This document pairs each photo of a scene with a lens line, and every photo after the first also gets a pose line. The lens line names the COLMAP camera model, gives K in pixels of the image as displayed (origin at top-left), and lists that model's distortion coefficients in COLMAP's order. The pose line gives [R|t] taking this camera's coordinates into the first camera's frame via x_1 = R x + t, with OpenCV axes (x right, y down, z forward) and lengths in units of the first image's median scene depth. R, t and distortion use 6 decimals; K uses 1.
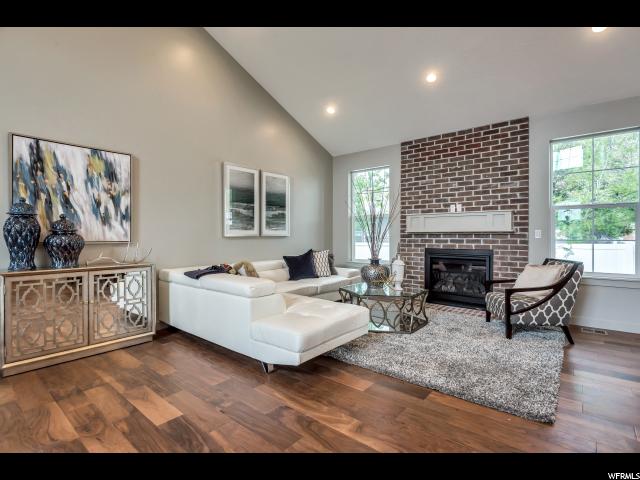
lens RADIAL K [[317.8, 0, 317.6], [0, 317.8, 240.7], [0, 0, 1]] dist [0.001007, 0.000509]
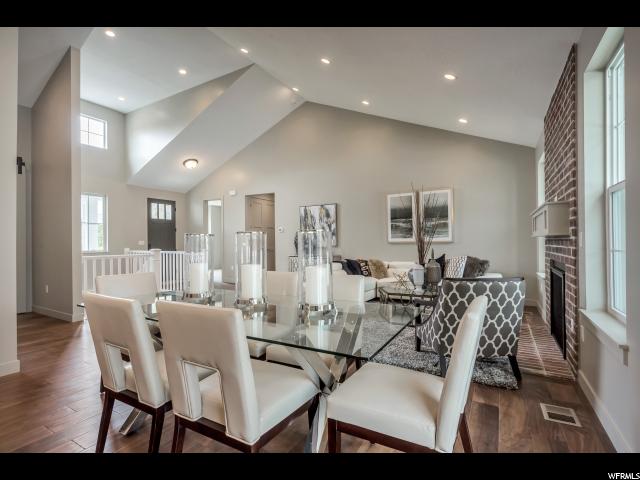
lens RADIAL K [[317.8, 0, 317.6], [0, 317.8, 240.7], [0, 0, 1]] dist [0.001007, 0.000509]
pose [[0.186392, -0.006756, -0.982452, 1.089988], [-0.005937, 0.999950, -0.008002, -0.010040], [0.982458, 0.007324, 0.186342, 0.389694]]
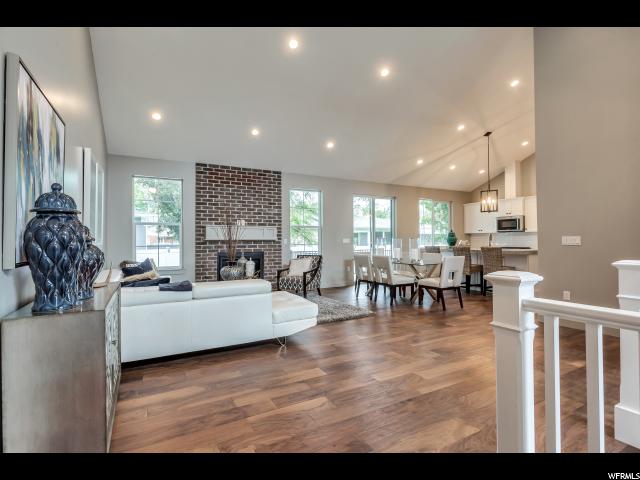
lens RADIAL K [[317.8, 0, 317.6], [0, 317.8, 240.7], [0, 0, 1]] dist [0.001007, 0.000509]
pose [[0.360254, -0.003172, 0.932849, -0.783158], [0.017528, 0.999841, -0.003370, -0.014650], [-0.932689, 0.017565, 0.360253, 0.206835]]
